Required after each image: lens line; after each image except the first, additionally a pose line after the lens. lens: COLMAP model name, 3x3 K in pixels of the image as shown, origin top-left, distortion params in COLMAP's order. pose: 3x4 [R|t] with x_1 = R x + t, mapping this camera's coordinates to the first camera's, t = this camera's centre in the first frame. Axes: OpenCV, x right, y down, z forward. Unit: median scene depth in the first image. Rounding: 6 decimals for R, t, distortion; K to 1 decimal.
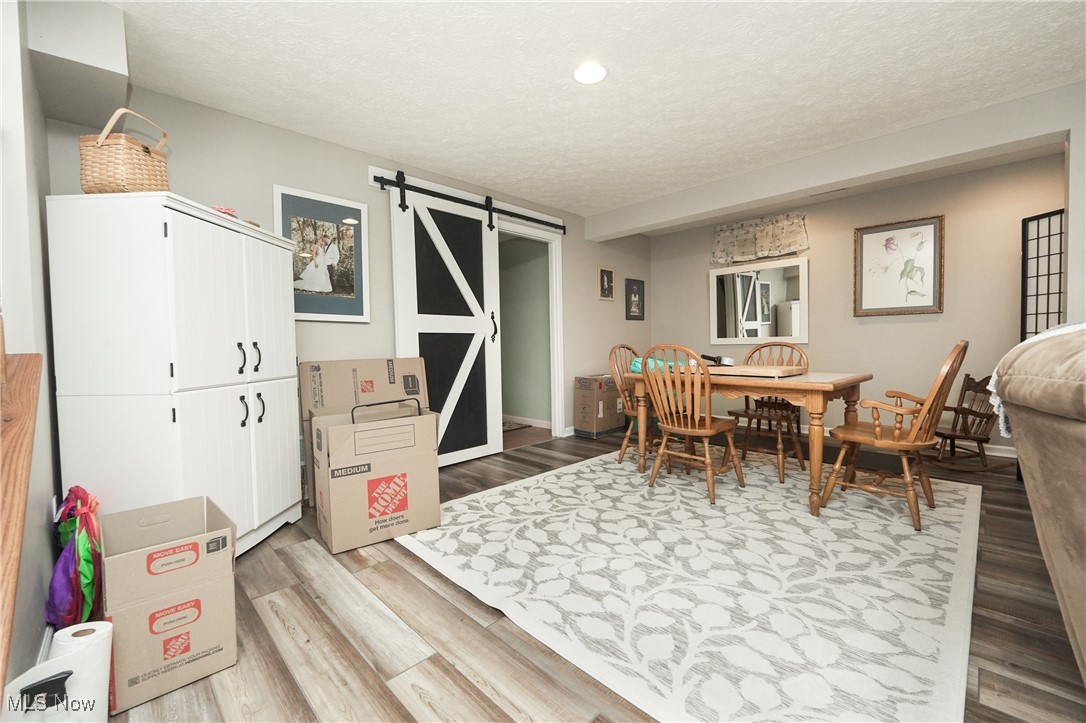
lens RADIAL K [[441.0, 0, 548.4], [0, 441.0, 364.1], [0, 0, 1]] dist [-0.004050, -0.000770]
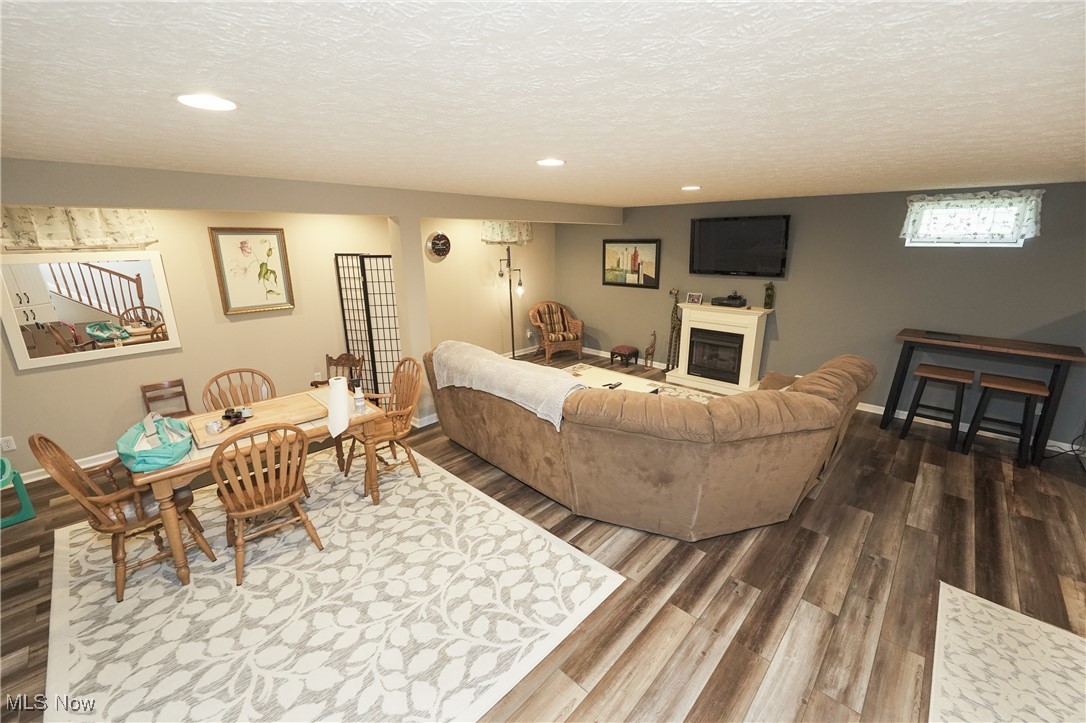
lens RADIAL K [[441.0, 0, 544.2], [0, 441.0, 356.3], [0, 0, 1]] dist [-0.004050, -0.000770]
pose [[-0.021702, -0.235516, 0.971628, -0.544140], [0.050560, 0.970355, 0.236337, -0.347298], [-0.998485, 0.054255, -0.009151, 0.428588]]
